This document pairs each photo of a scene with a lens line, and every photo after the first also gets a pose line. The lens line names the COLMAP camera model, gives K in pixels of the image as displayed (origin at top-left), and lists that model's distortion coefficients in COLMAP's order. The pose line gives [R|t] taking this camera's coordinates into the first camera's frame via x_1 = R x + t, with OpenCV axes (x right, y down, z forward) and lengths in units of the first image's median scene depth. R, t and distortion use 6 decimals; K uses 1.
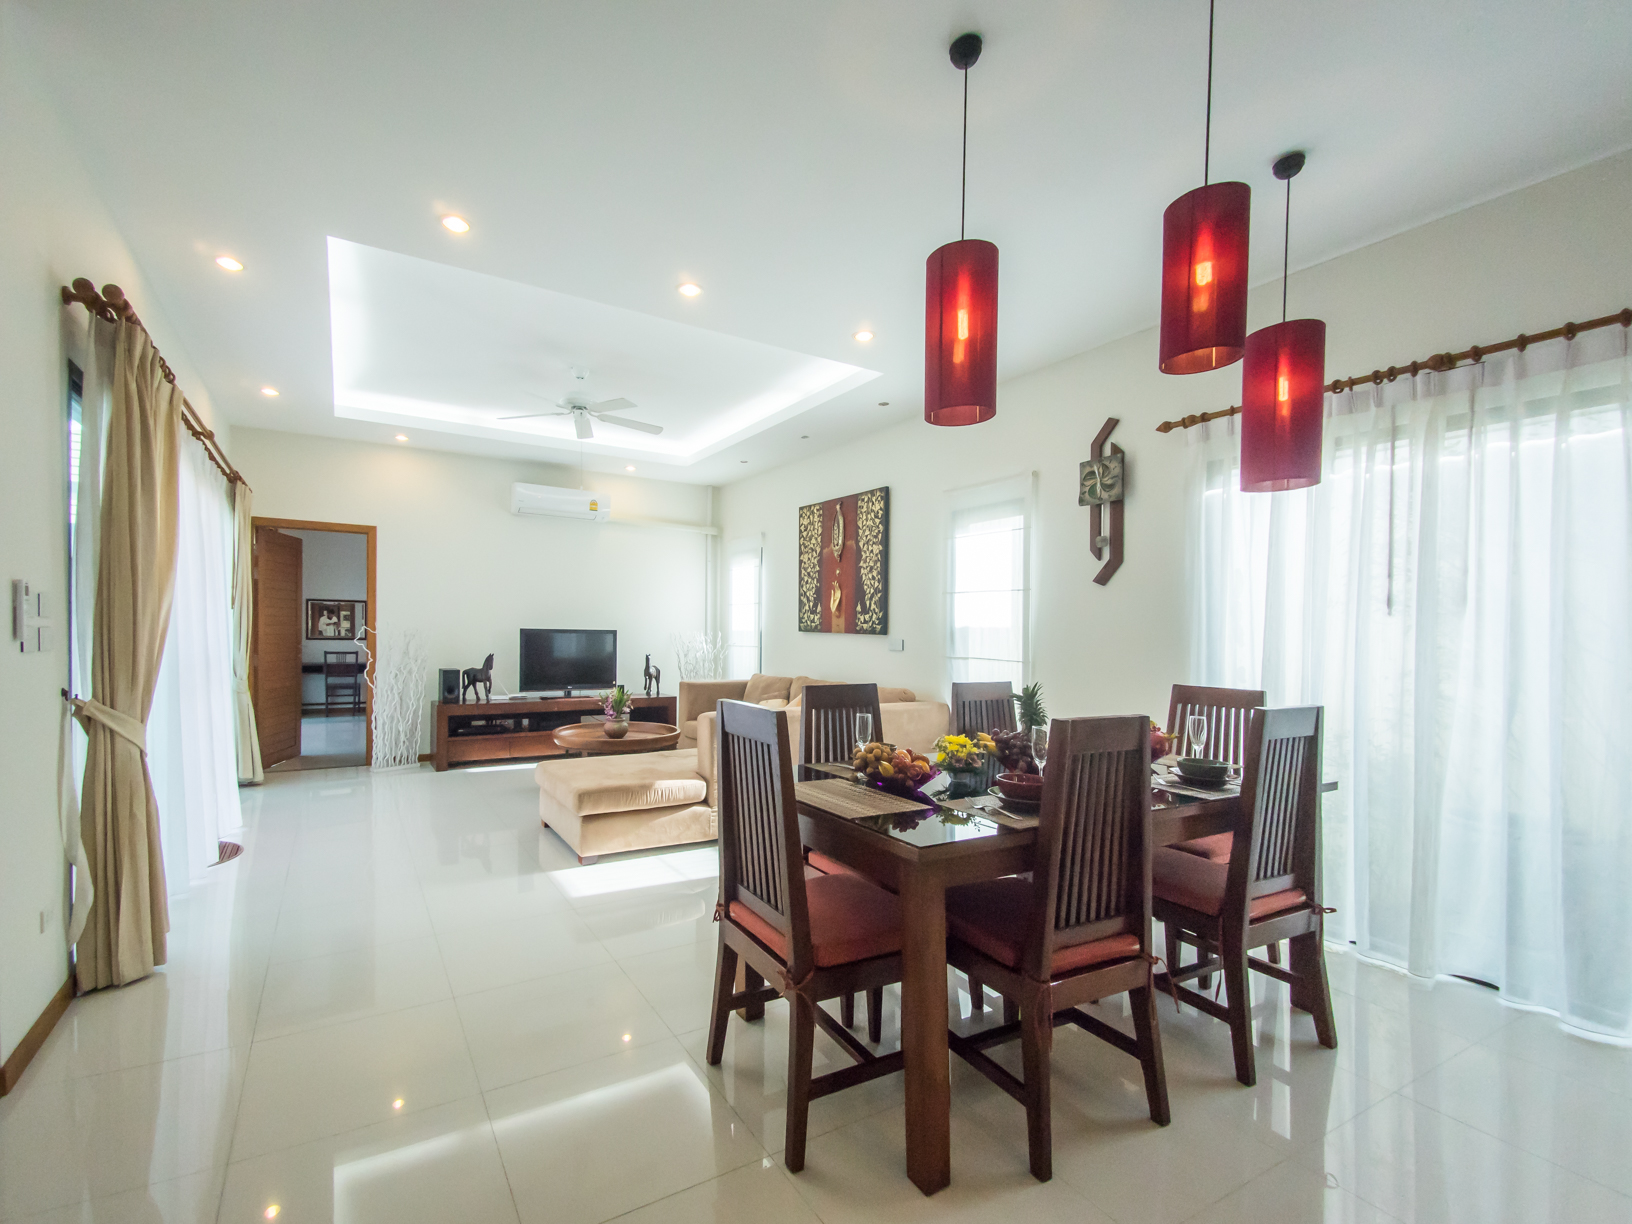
lens RADIAL K [[715.8, 0, 770.3], [0, 715.8, 636.1], [0, 0, 1]] dist [0.031079, -0.007443]
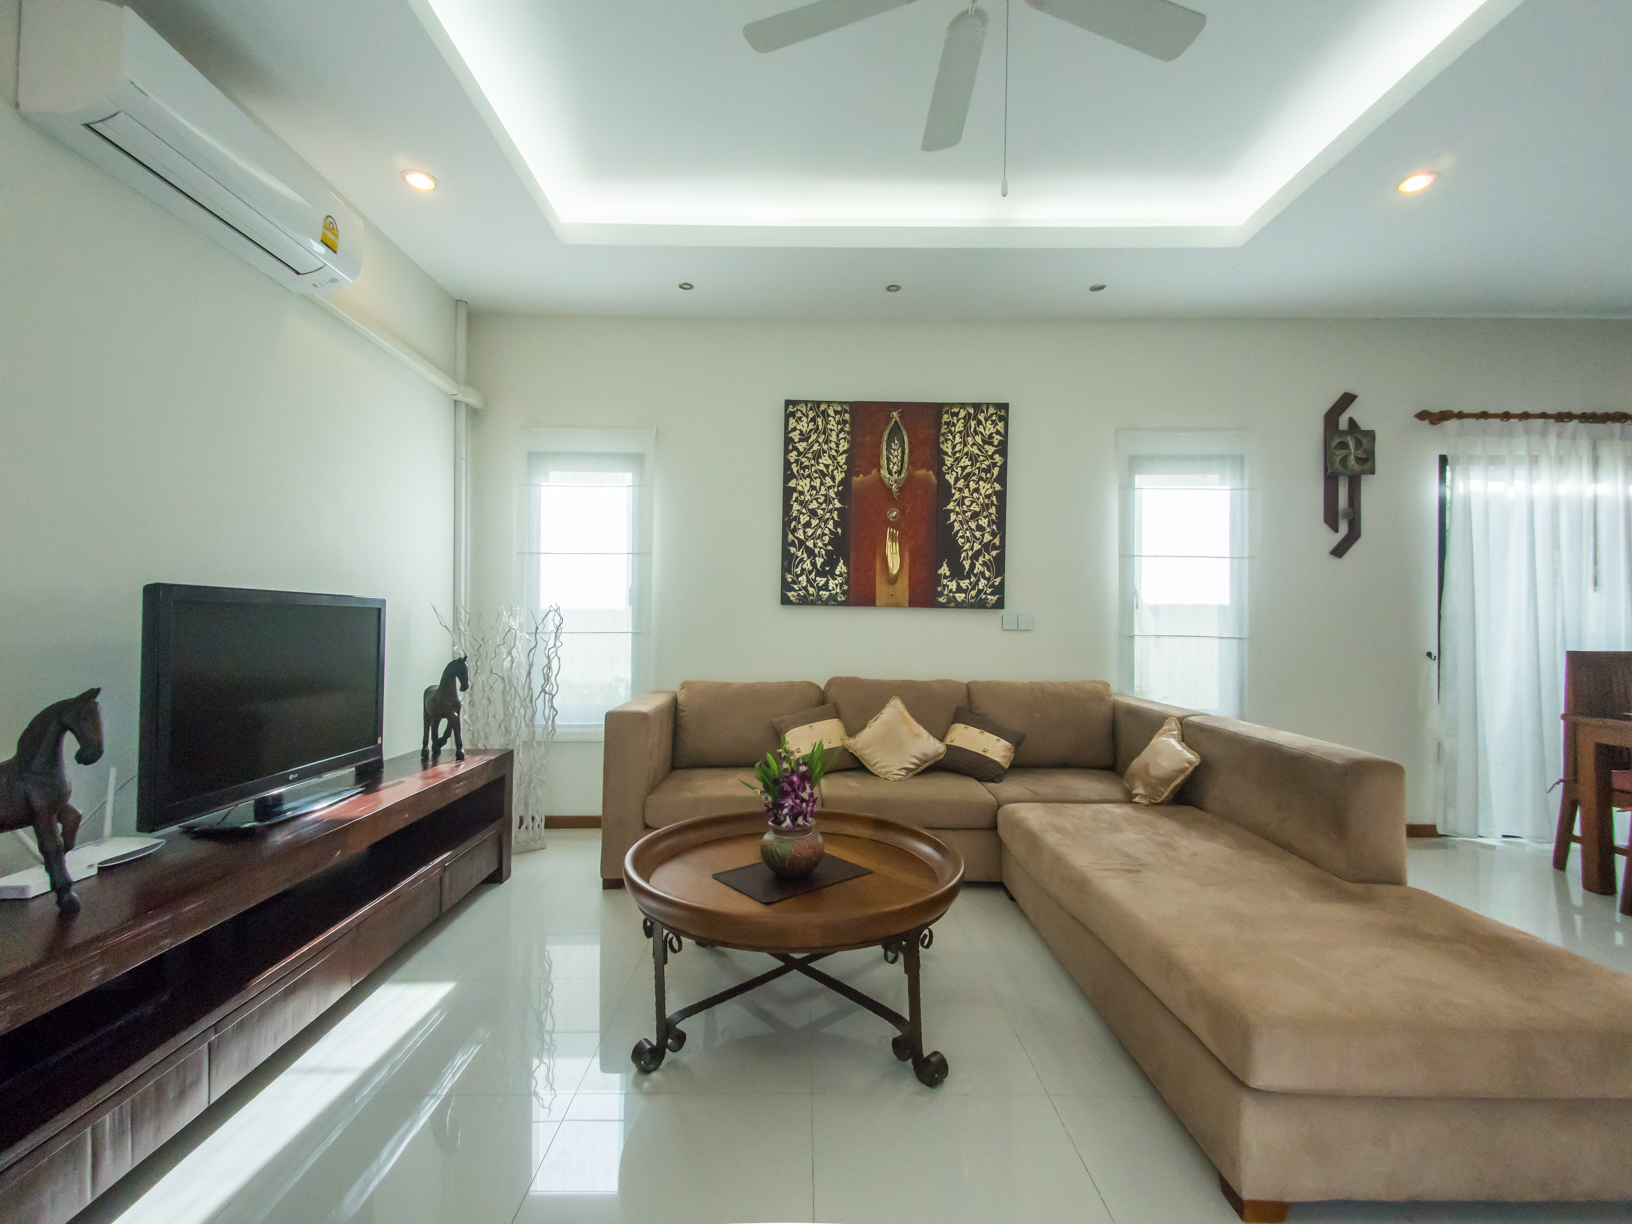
lens RADIAL K [[741.2, 0, 798.5], [0, 741.2, 612.5], [0, 0, 1]] dist [0.063797, -0.013397]
pose [[0.500526, 0.000181, 0.865721, -0.579092], [0.005031, 0.999982, -0.003118, 0.002821], [-0.865707, 0.005916, 0.500516, 0.785110]]
